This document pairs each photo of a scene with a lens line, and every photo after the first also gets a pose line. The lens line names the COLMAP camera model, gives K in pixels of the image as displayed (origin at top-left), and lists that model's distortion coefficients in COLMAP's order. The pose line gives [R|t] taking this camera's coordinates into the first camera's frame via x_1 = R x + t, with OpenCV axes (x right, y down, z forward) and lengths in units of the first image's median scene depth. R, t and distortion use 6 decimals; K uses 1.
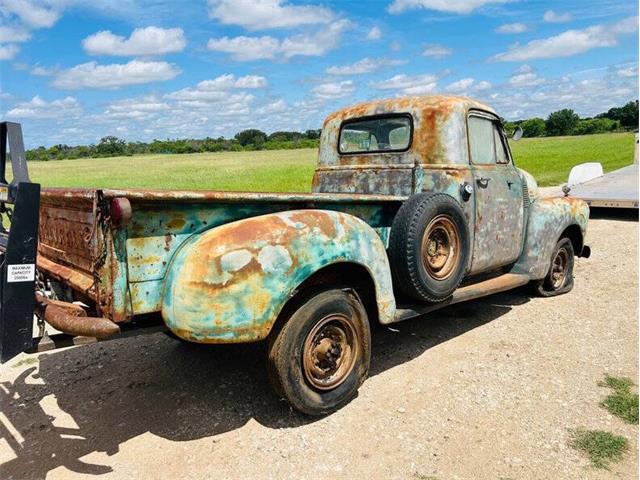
lens RADIAL K [[479.8, 0, 317.1], [0, 479.8, 236.6], [0, 0, 1]] dist [0.021131, -0.004609]
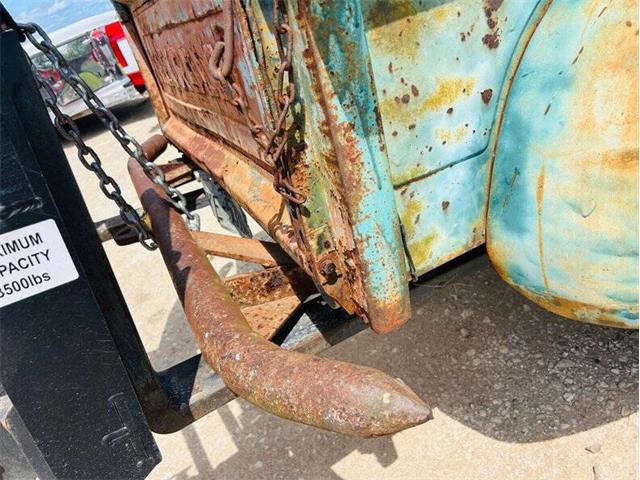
lens RADIAL K [[479.8, 0, 317.1], [0, 479.8, 236.6], [0, 0, 1]] dist [0.021131, -0.004609]
pose [[0.928087, -0.083352, -0.362915, -0.322301], [0.220790, 0.907994, 0.356087, 0.007633], [0.299844, -0.410608, 0.861101, 0.709078]]
